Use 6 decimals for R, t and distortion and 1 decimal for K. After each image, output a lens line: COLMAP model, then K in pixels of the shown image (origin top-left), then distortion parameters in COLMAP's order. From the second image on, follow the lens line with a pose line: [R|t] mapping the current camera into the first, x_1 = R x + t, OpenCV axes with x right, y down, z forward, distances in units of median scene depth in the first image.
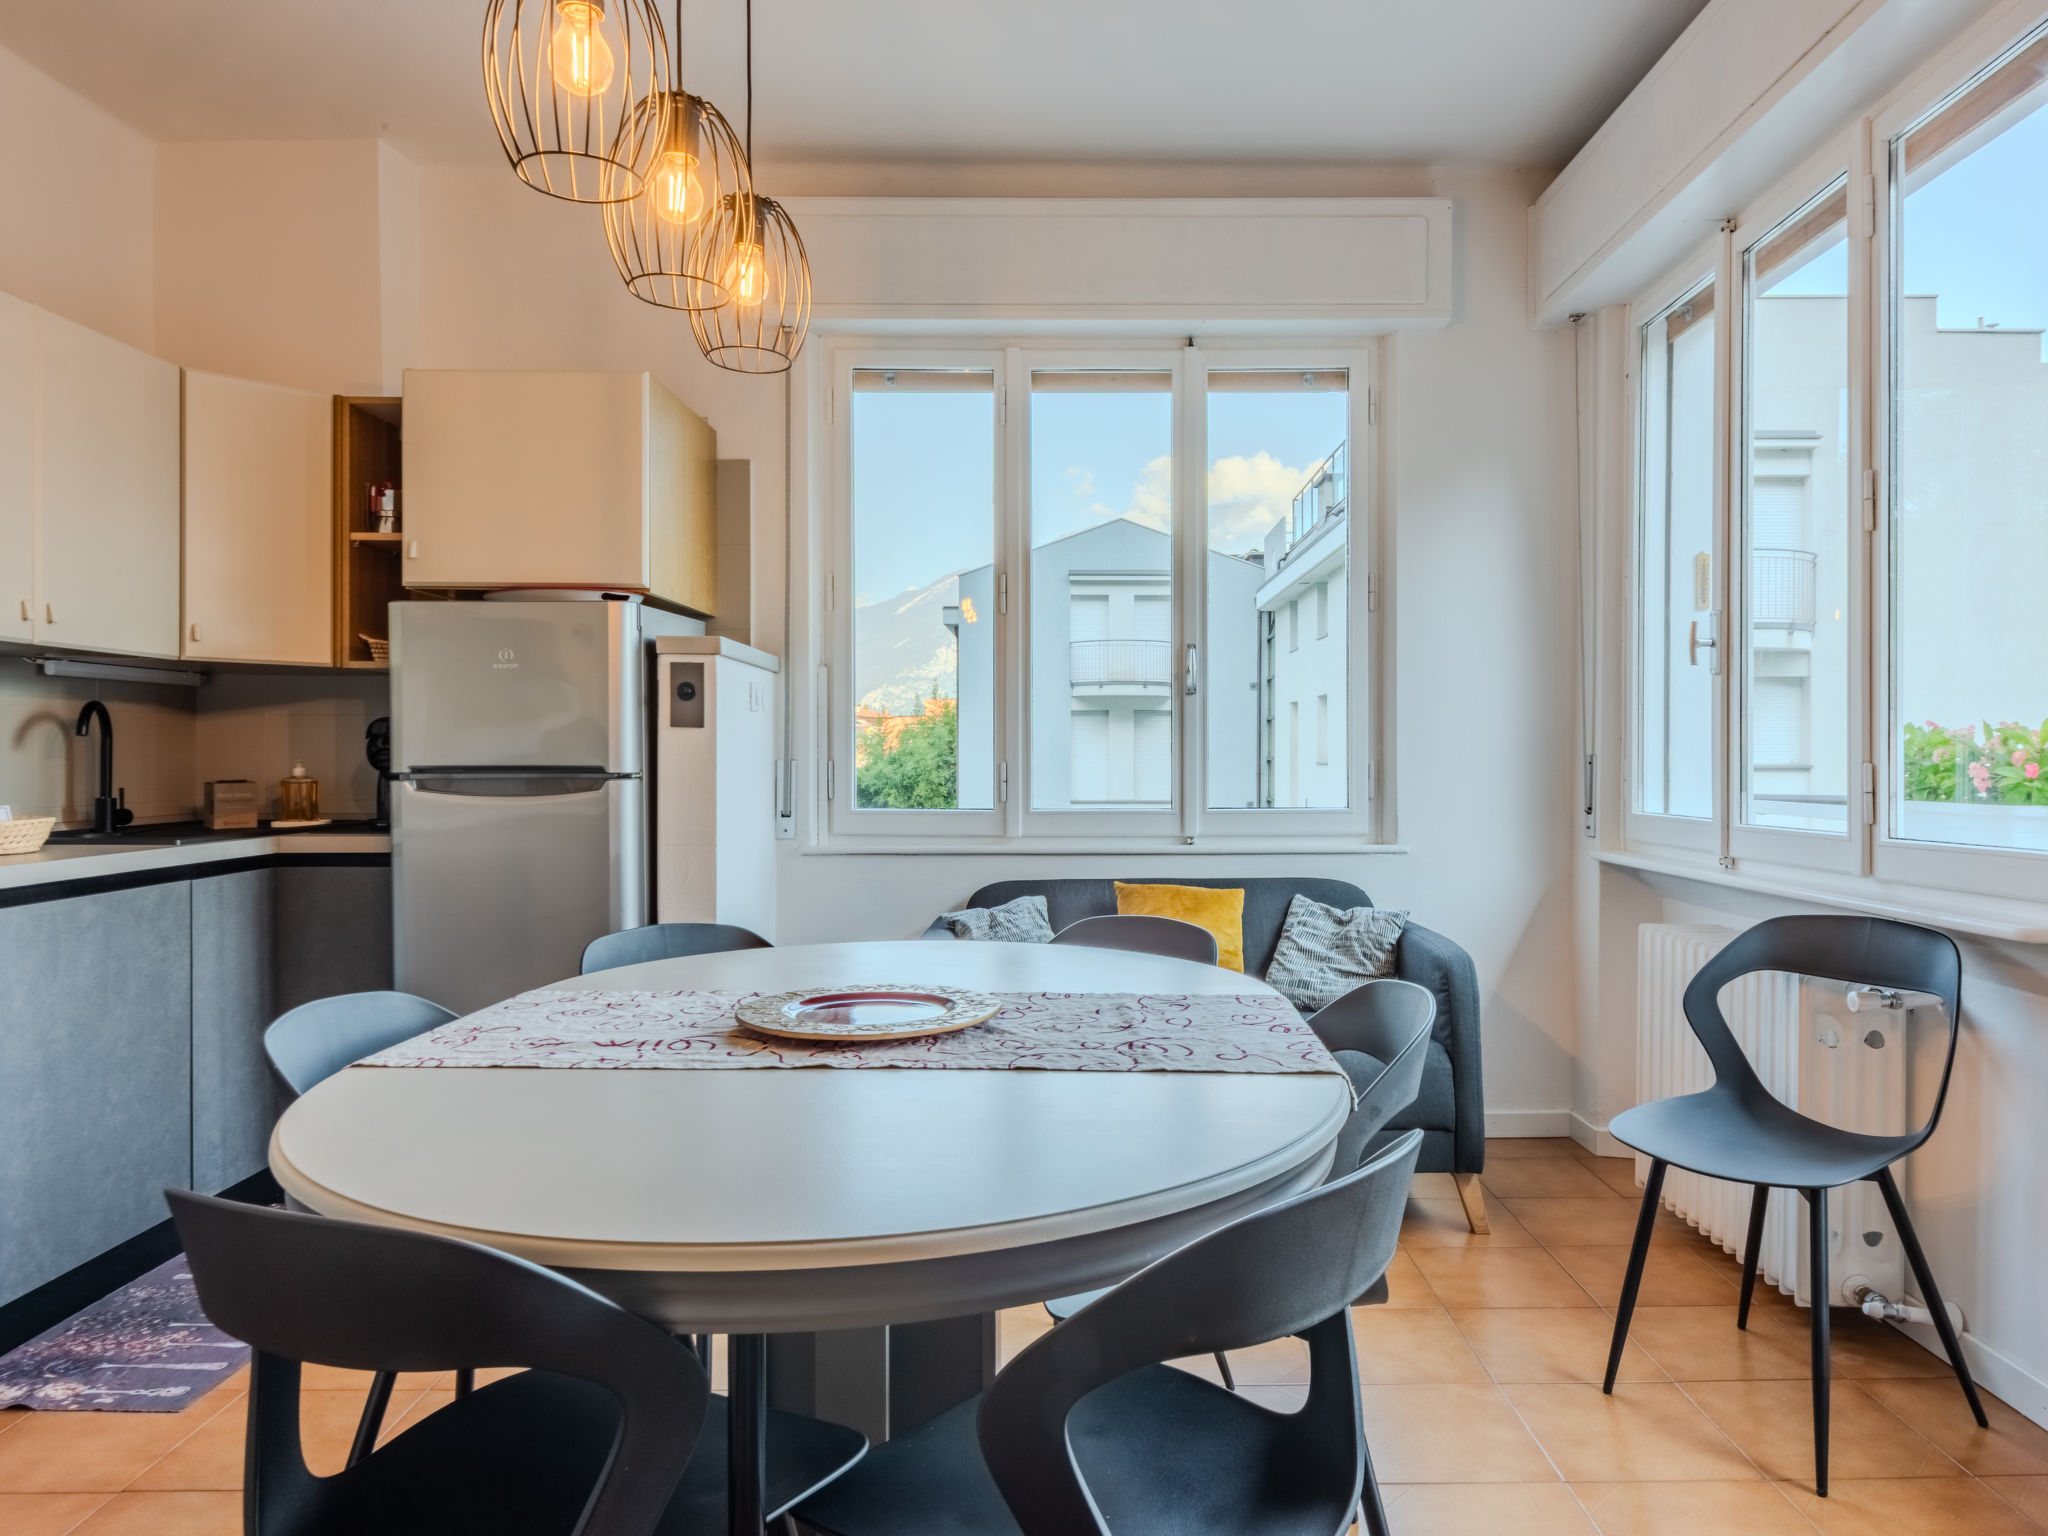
lens RADIAL K [[1293.4, 0, 1042.8], [0, 1293.4, 772.0], [0, 0, 1]] dist [-0.003419, -0.003098]
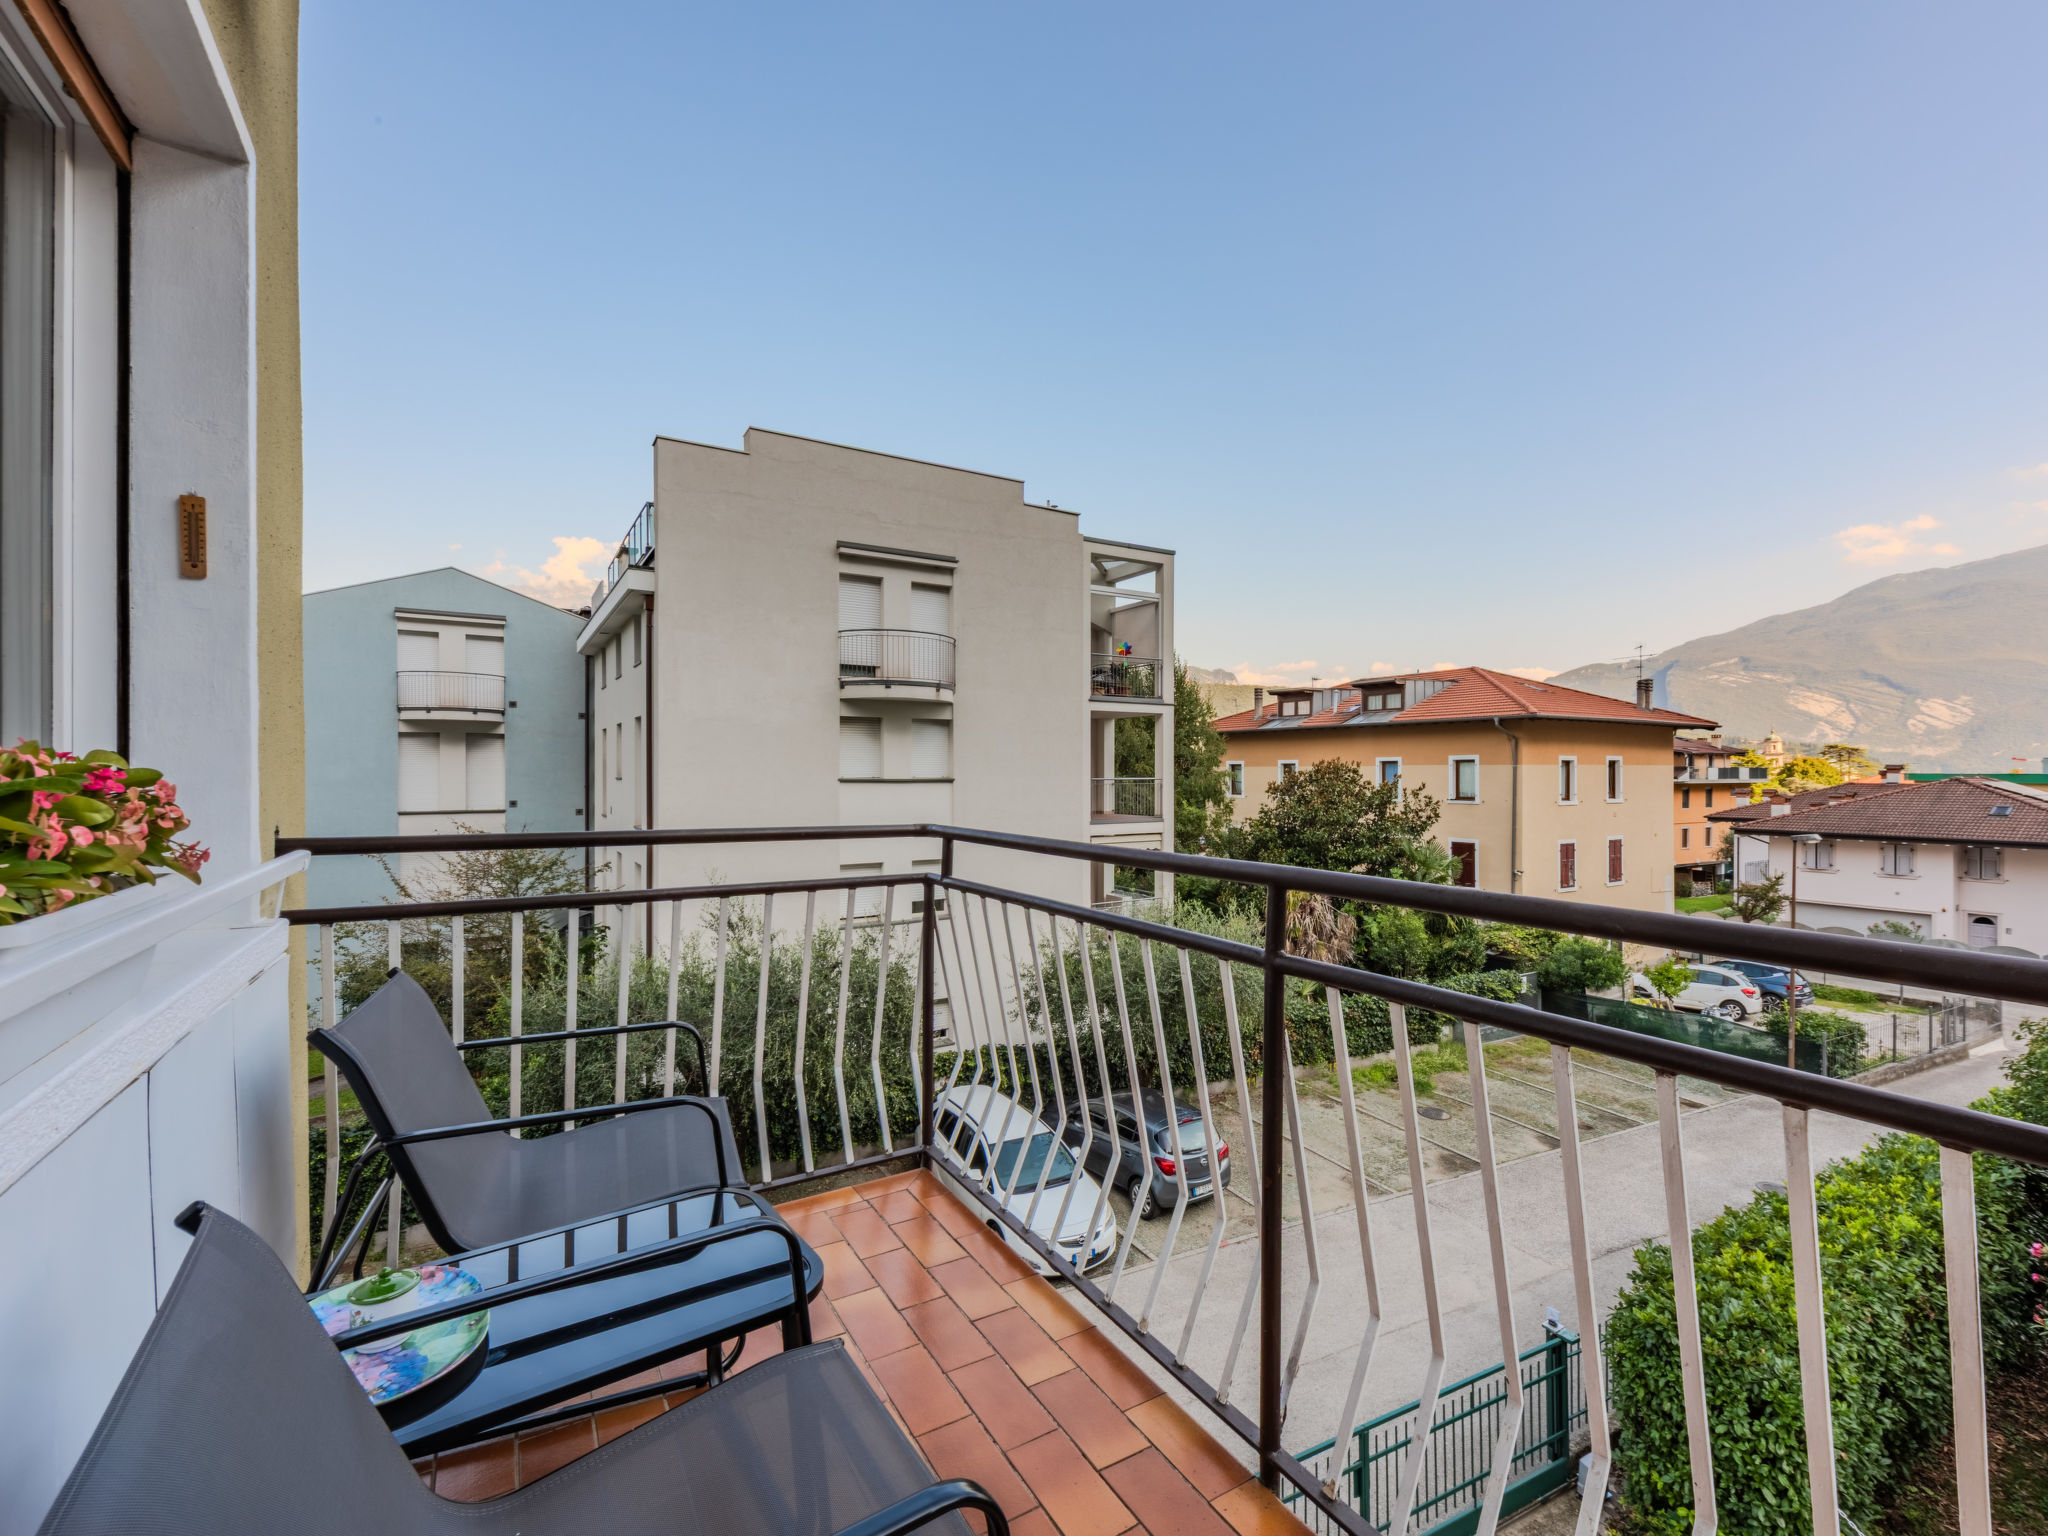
lens RADIAL K [[897.5, 0, 1055.6], [0, 897.5, 775.8], [0, 0, 1]] dist [0.015291, -0.004626]
pose [[0.839882, -0.003321, 0.542760, 1.036443], [0.007722, 0.999953, -0.005831, -0.012624], [-0.542715, 0.009088, 0.839868, 0.455597]]
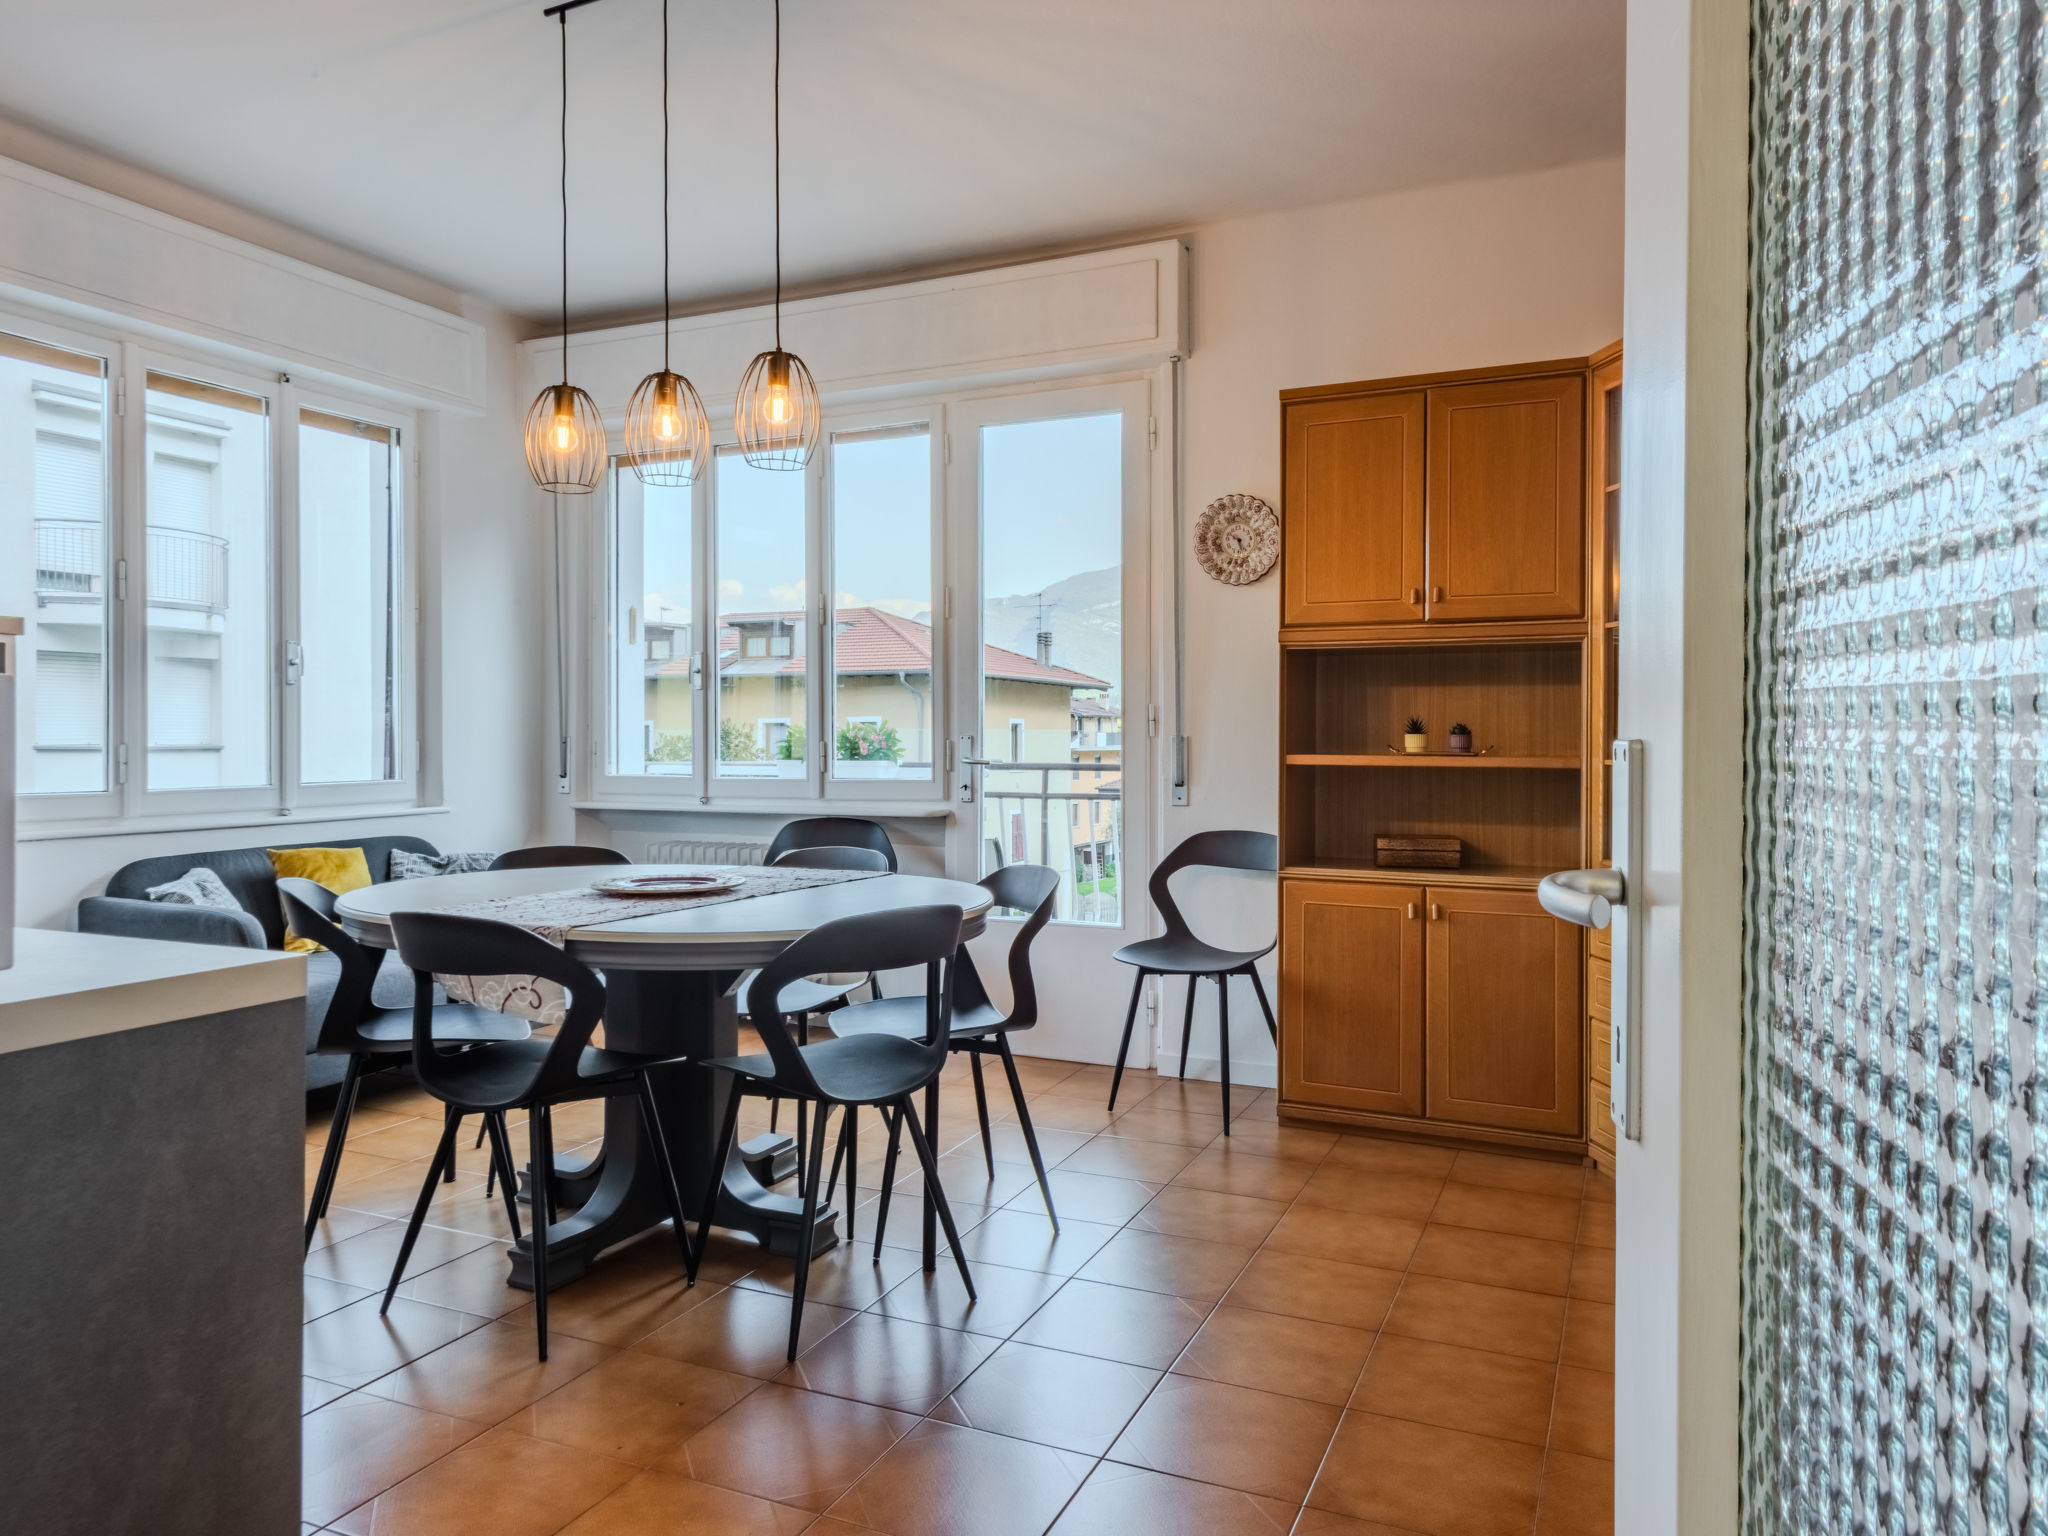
lens RADIAL K [[1293.4, 0, 1031.6], [0, 1293.4, 754.3], [0, 0, 1]] dist [-0.003419, -0.003098]
pose [[0.409164, -0.013198, 0.912365, -0.669733], [0.012010, 0.999887, 0.009078, -0.000639], [-0.912382, 0.007243, 0.409276, -0.074930]]
